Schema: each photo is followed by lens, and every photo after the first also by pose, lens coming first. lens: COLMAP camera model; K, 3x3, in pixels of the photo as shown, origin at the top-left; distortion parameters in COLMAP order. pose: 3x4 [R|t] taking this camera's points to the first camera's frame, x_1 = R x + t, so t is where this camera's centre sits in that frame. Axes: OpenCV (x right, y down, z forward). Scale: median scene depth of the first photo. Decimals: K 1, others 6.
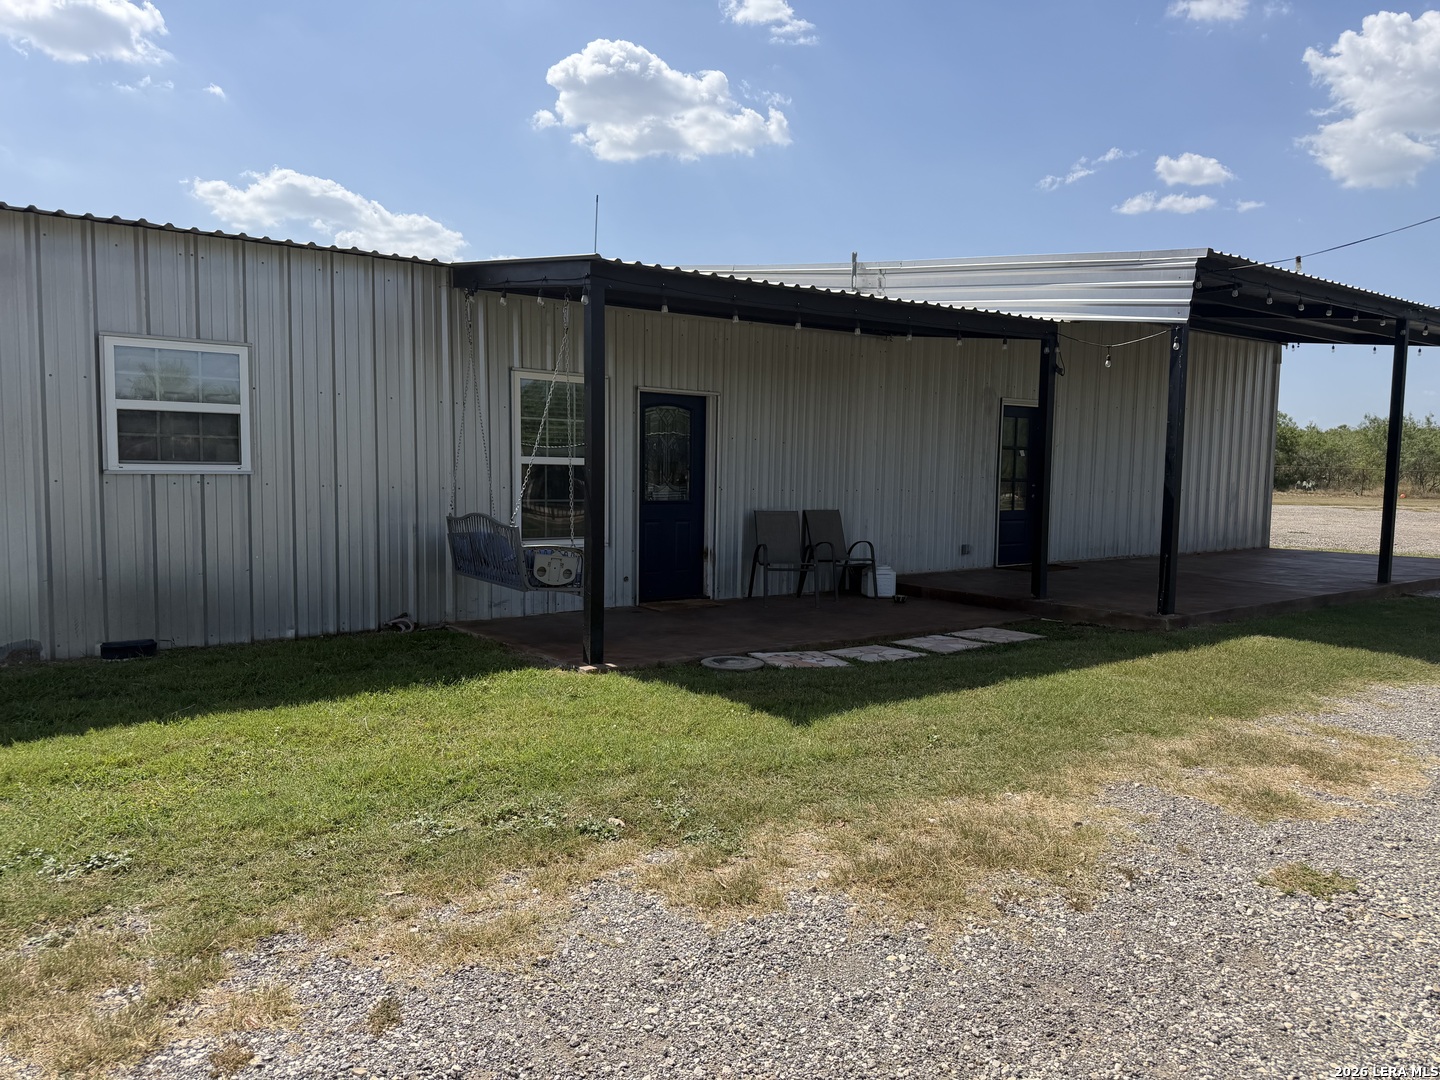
lens RADIAL K [[1010.3, 0, 720.1], [0, 1010.3, 544.9], [0, 0, 1]] dist [0.072416, 0.000583]
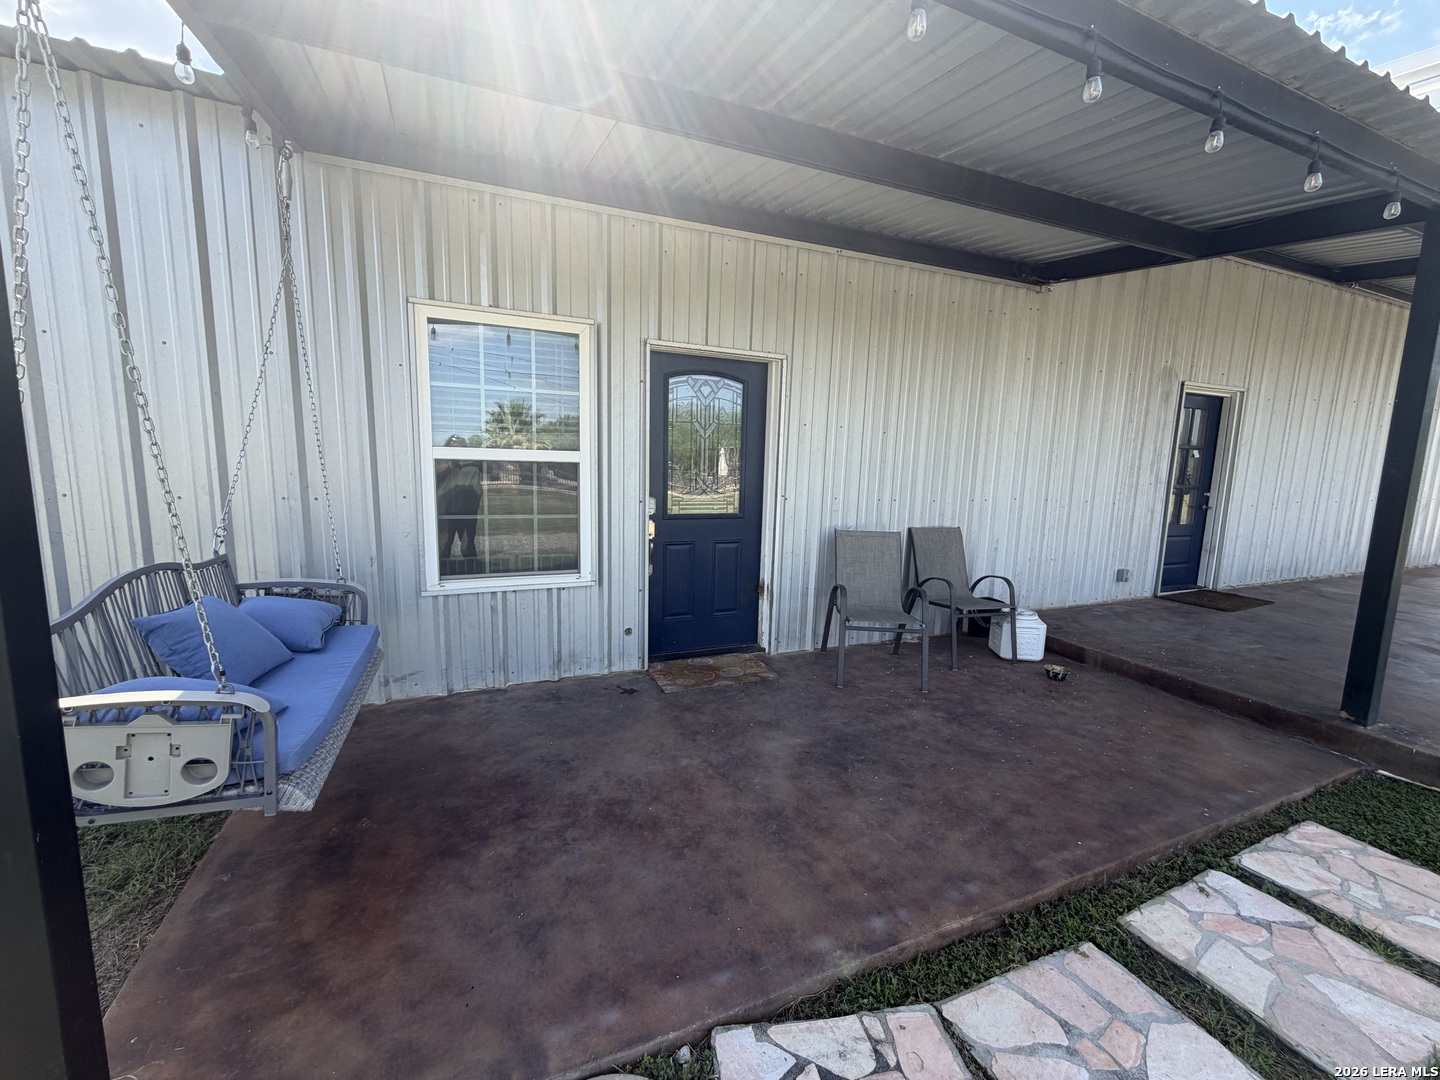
lens RADIAL K [[574.3, 0, 715.6], [0, 574.3, 537.1], [0, 0, 1]] dist [0.004912, 0.000421]
pose [[0.971268, 0.041971, -0.234259, 0.045771], [-0.030162, 0.998098, 0.053769, -0.046784], [0.236071, -0.045158, 0.970686, 0.582343]]
